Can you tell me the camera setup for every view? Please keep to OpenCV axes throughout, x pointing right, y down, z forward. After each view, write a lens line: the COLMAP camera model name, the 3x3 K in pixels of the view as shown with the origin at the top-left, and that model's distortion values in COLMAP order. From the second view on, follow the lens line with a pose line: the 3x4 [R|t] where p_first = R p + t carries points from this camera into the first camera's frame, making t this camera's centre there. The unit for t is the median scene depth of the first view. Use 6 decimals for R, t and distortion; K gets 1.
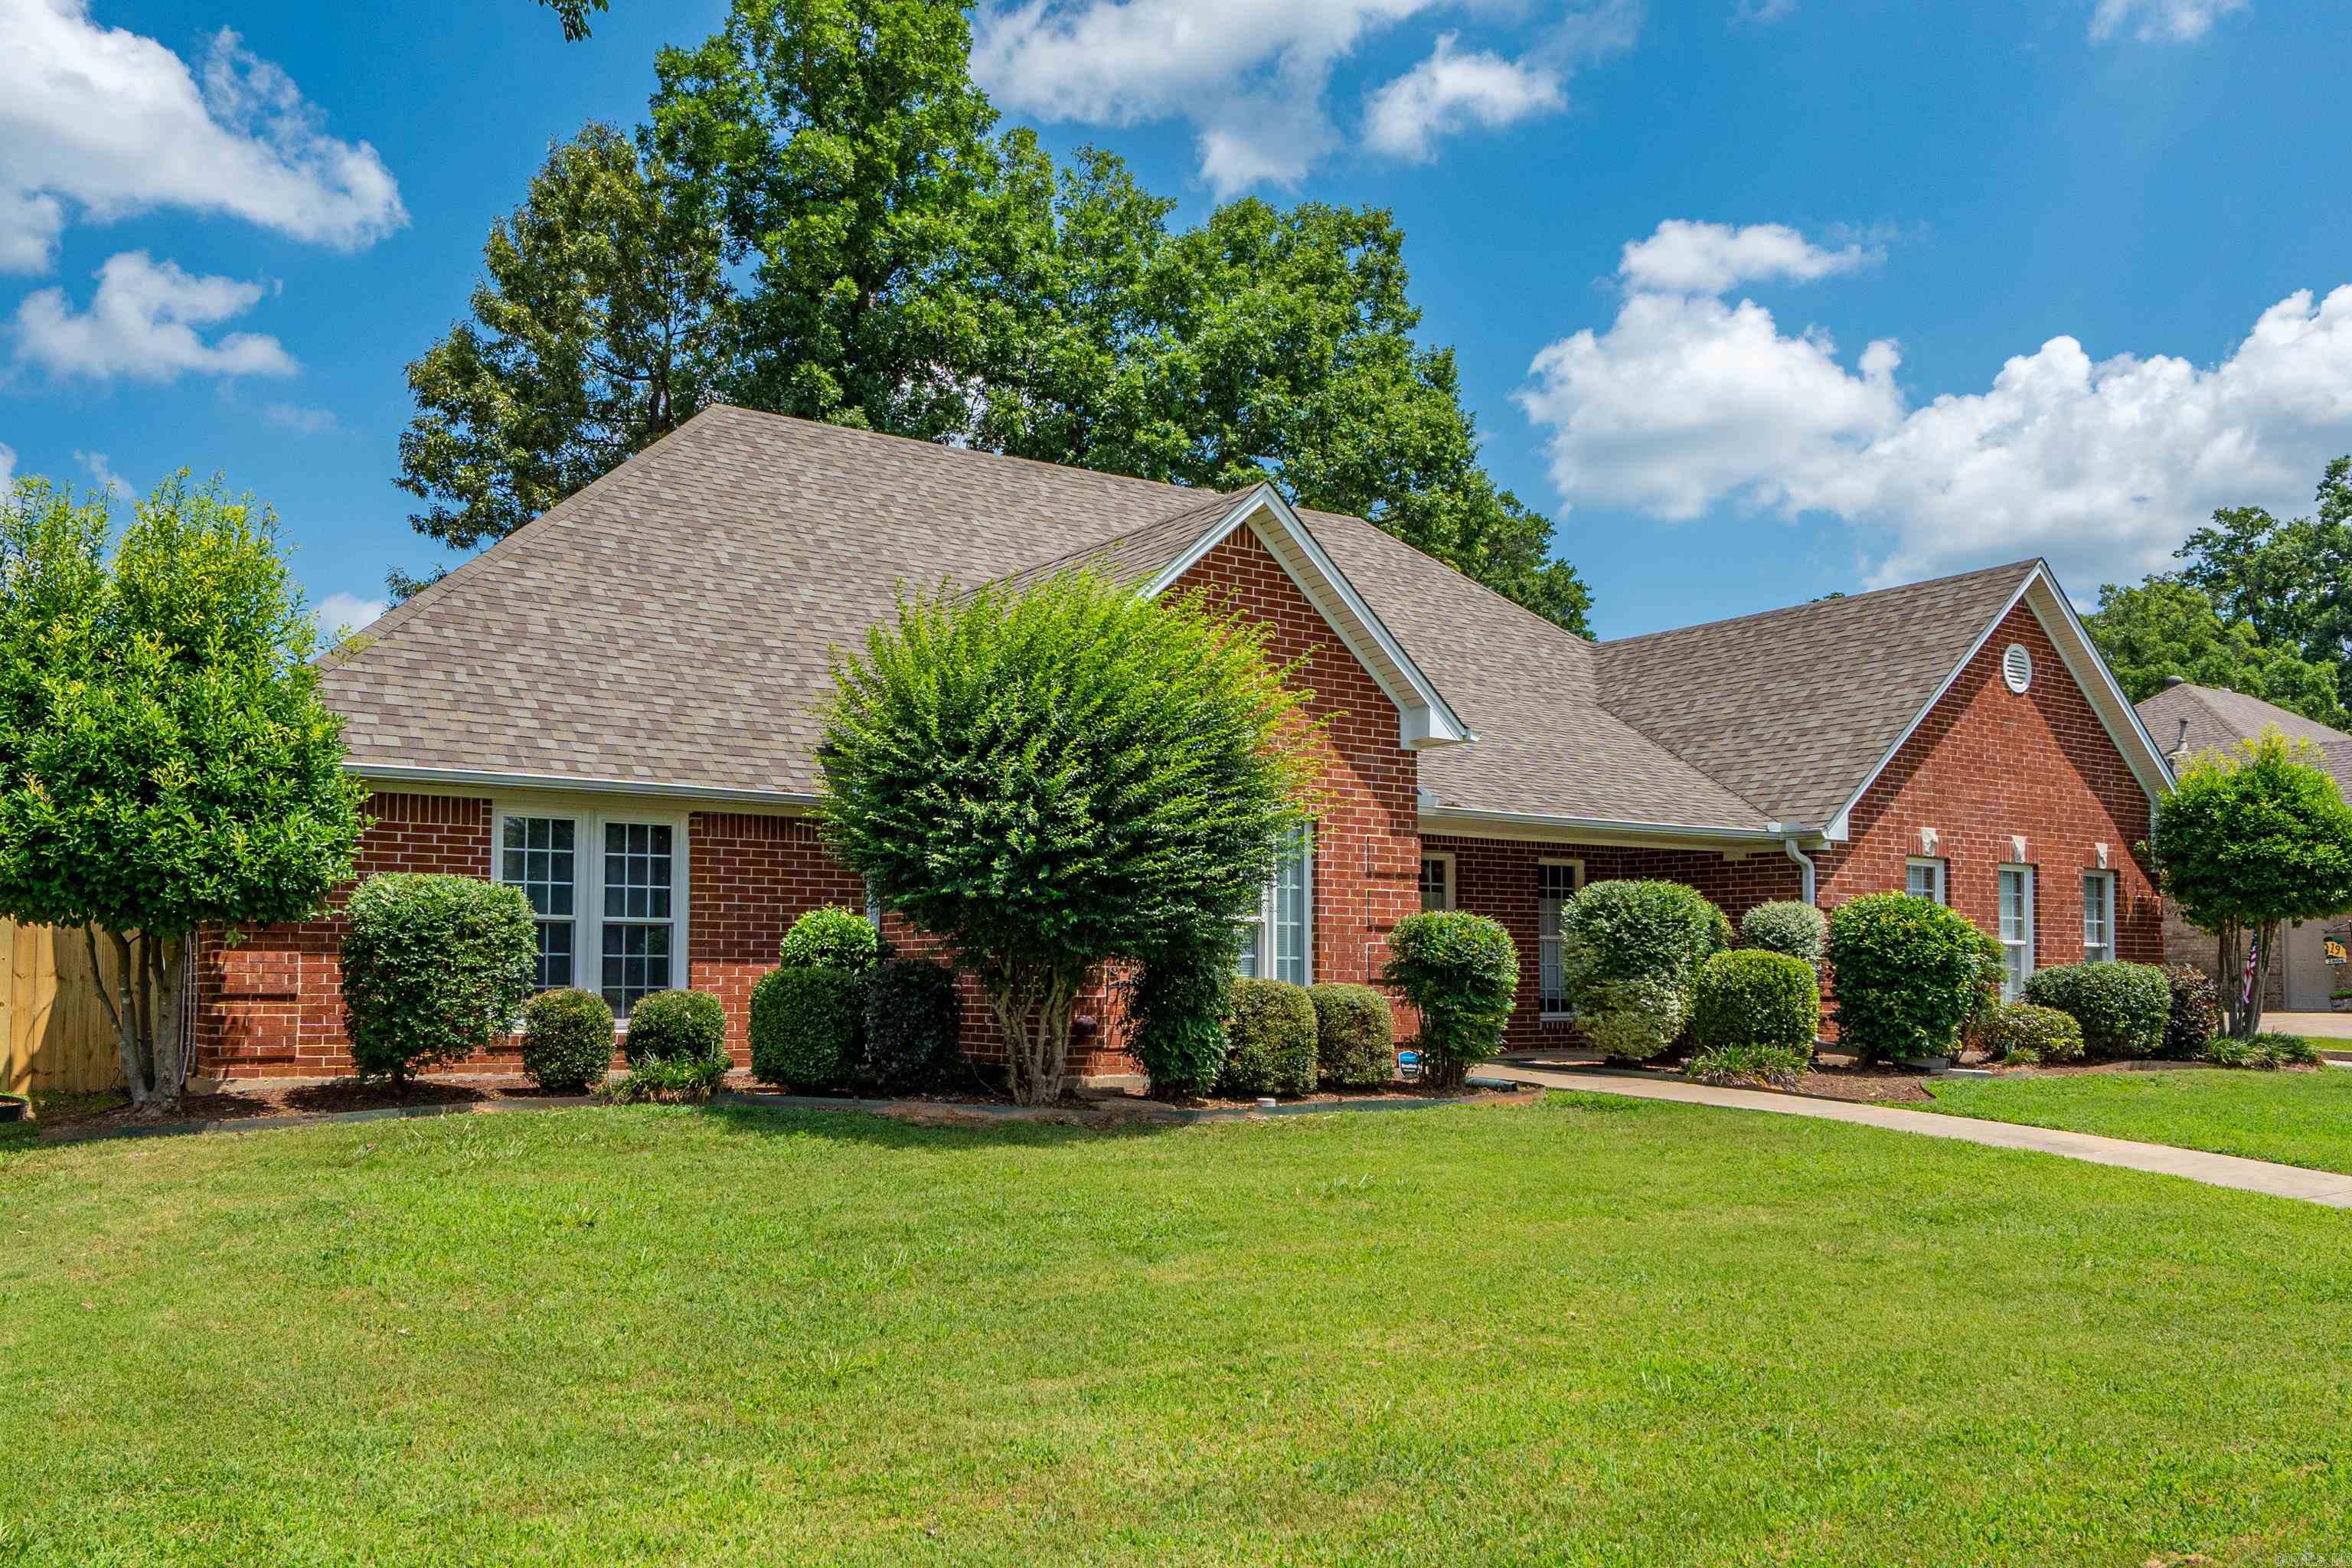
lens RADIAL K [[1845.4, 0, 1201.8], [0, 1845.4, 866.6], [0, 0, 1]] dist [0.004591, -0.011653]
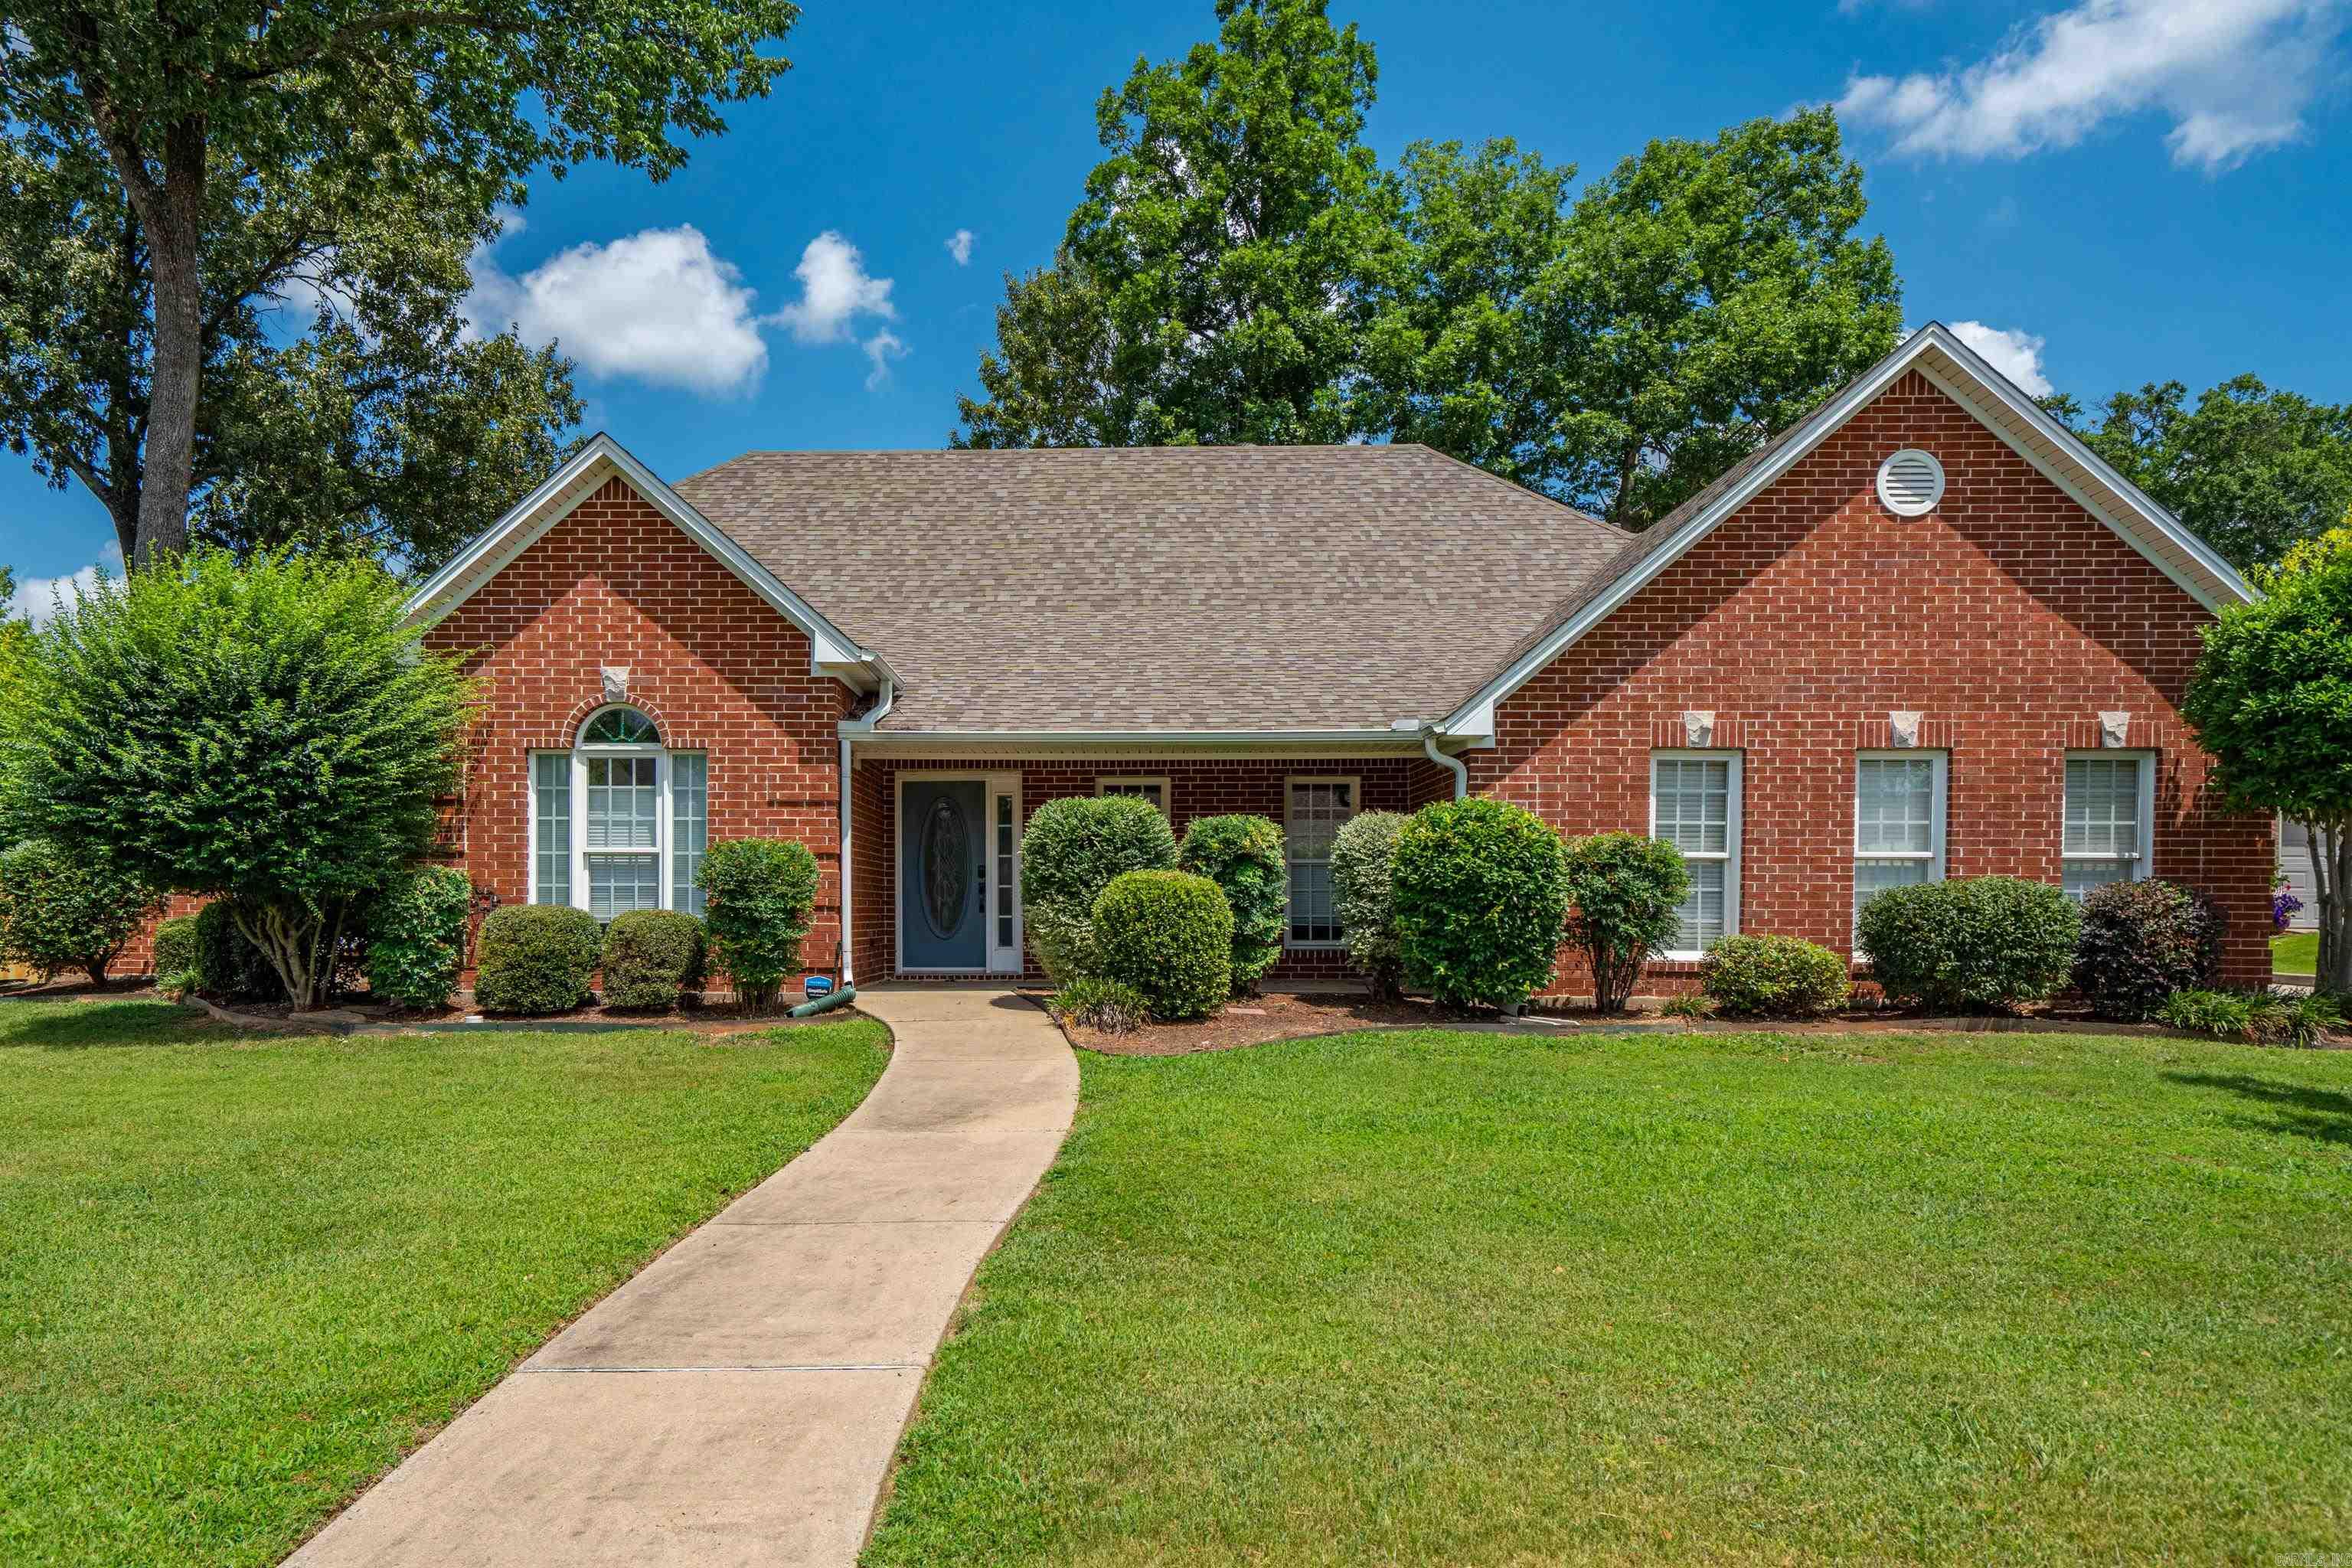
lens RADIAL K [[1407.1, 0, 1133.7], [0, 1407.1, 915.5], [0, 0, 1]] dist [-0.001030, -0.000619]
pose [[0.812472, 0.000996, -0.583000, 0.536018], [0.037395, 0.997850, 0.053818, 0.024145], [0.581800, -0.065526, 0.810688, 0.364086]]
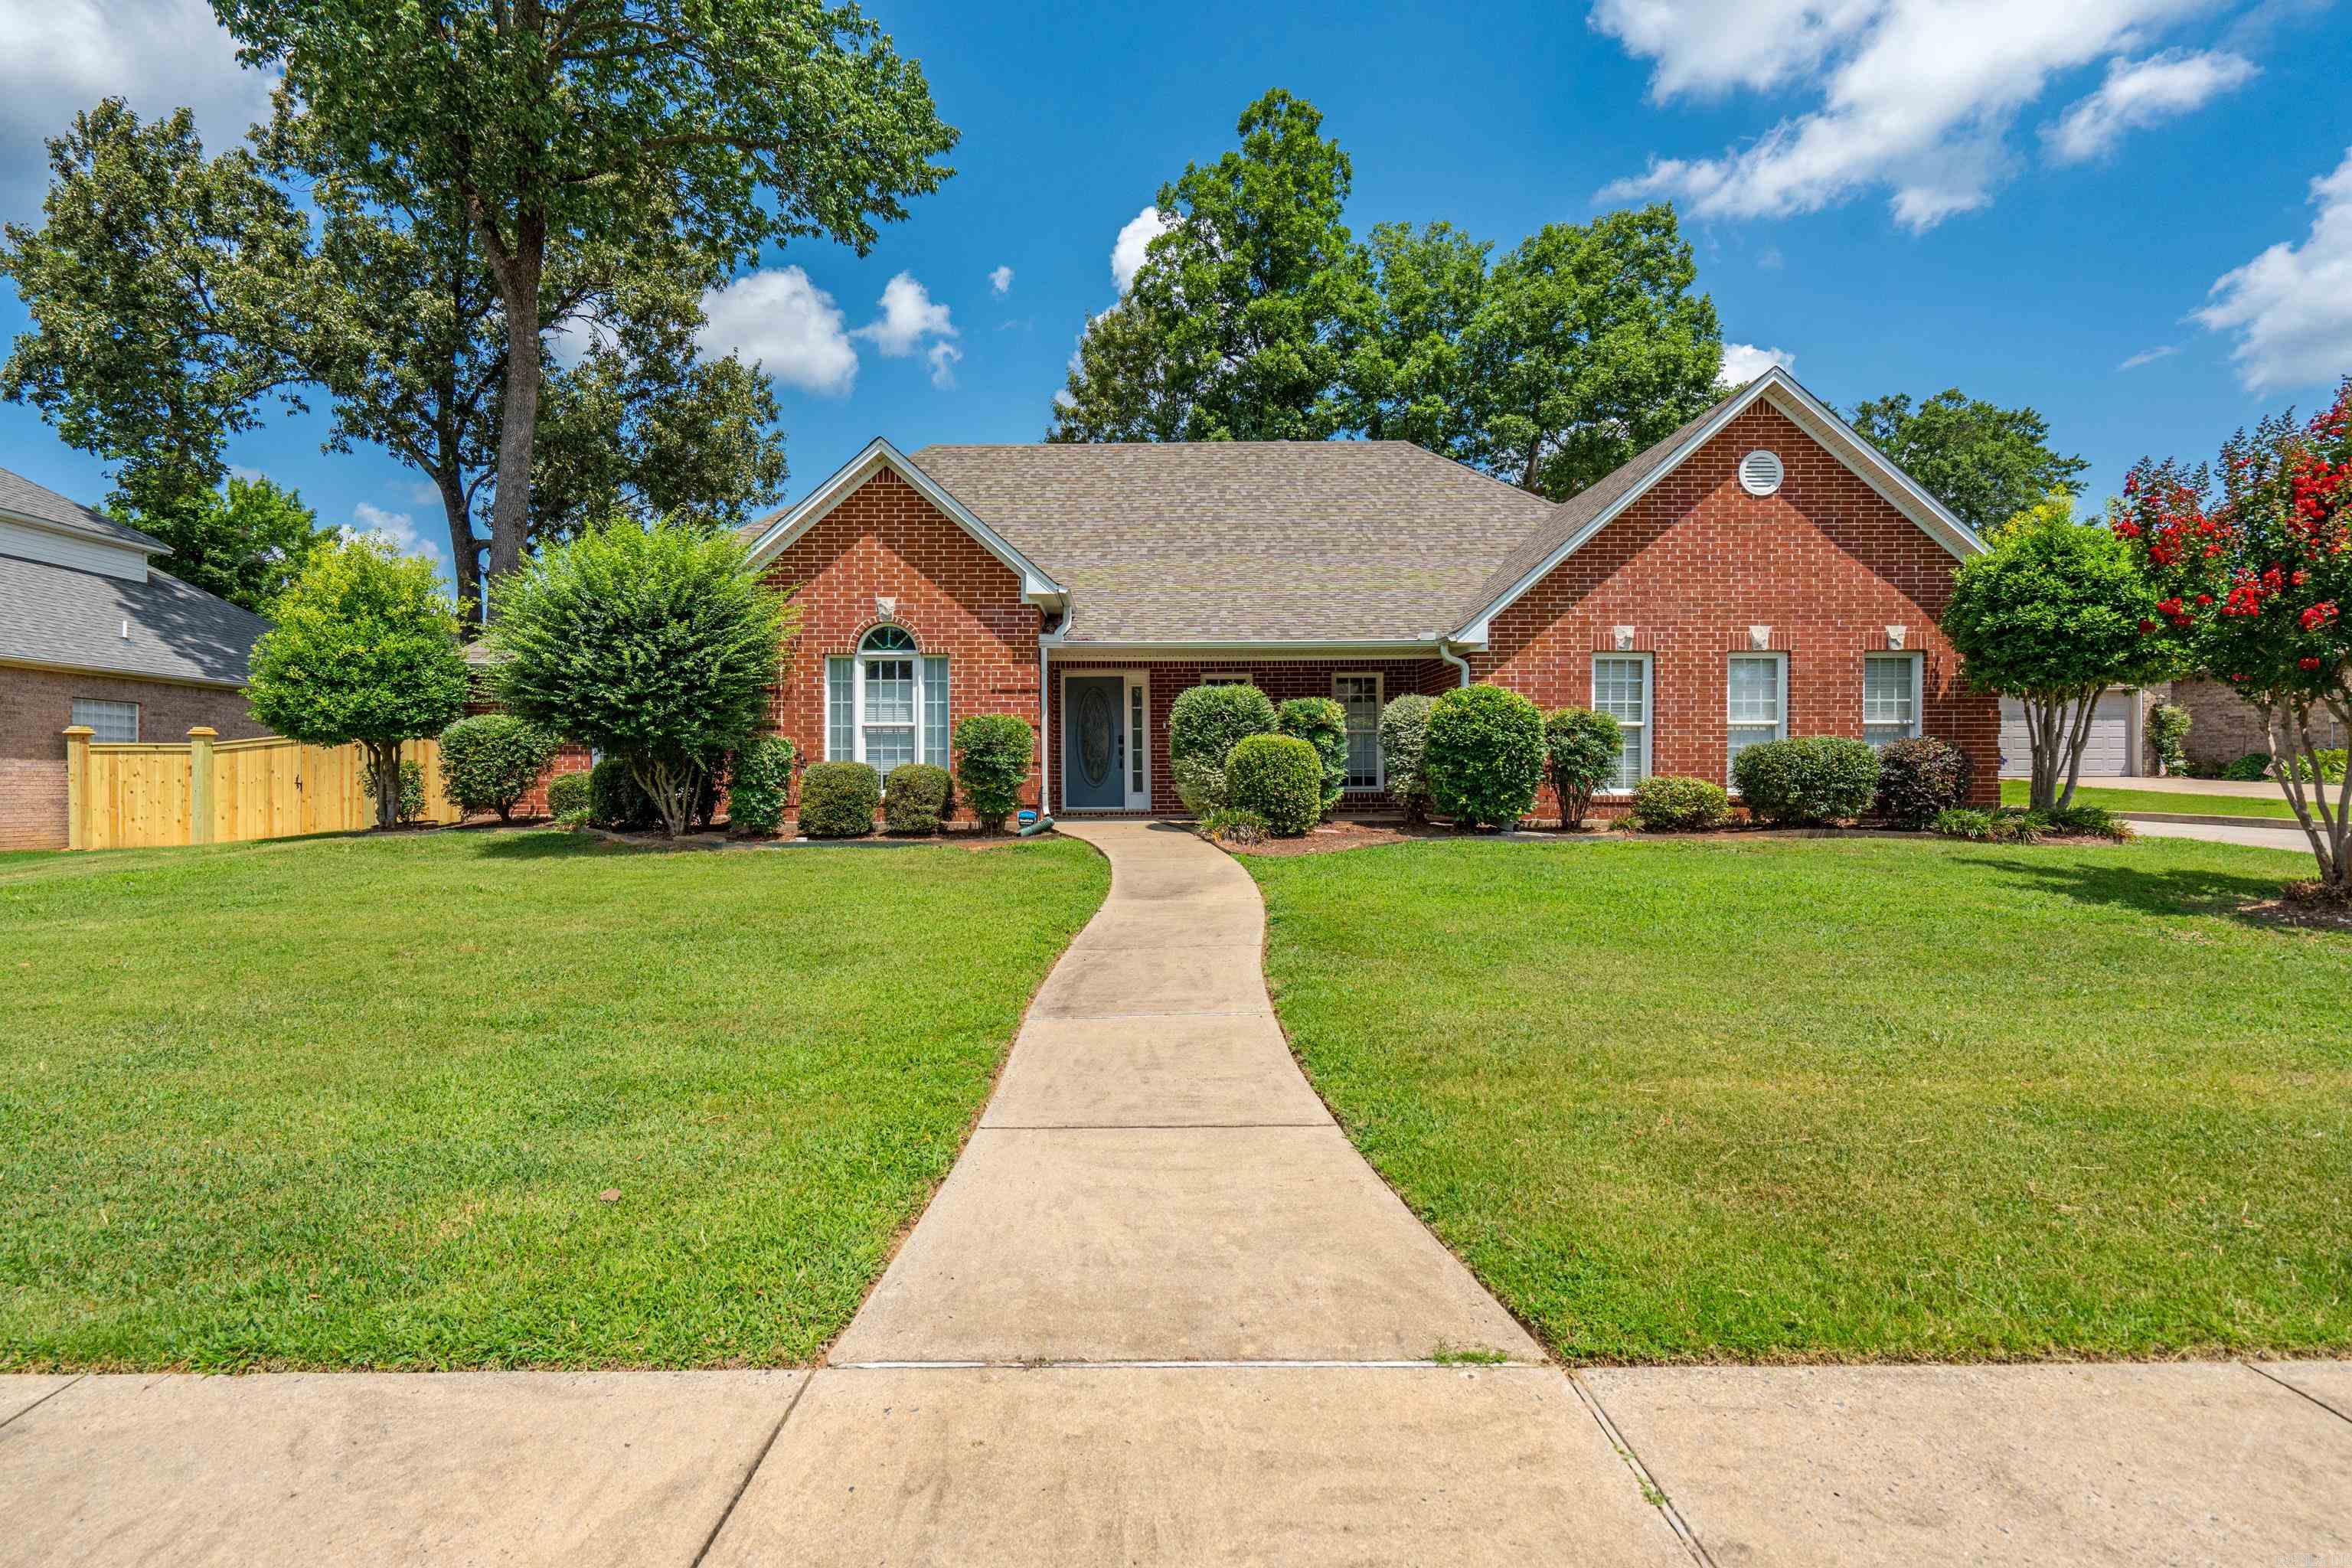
lens RADIAL K [[1052.5, 0, 1177.8], [0, 1052.5, 772.4], [0, 0, 1]] dist [-0.014094, 0.005767]
pose [[0.830771, -0.010699, -0.556512, 0.516556], [0.043244, 0.998034, 0.045368, 0.028280], [0.554932, -0.061757, 0.829600, 0.286660]]
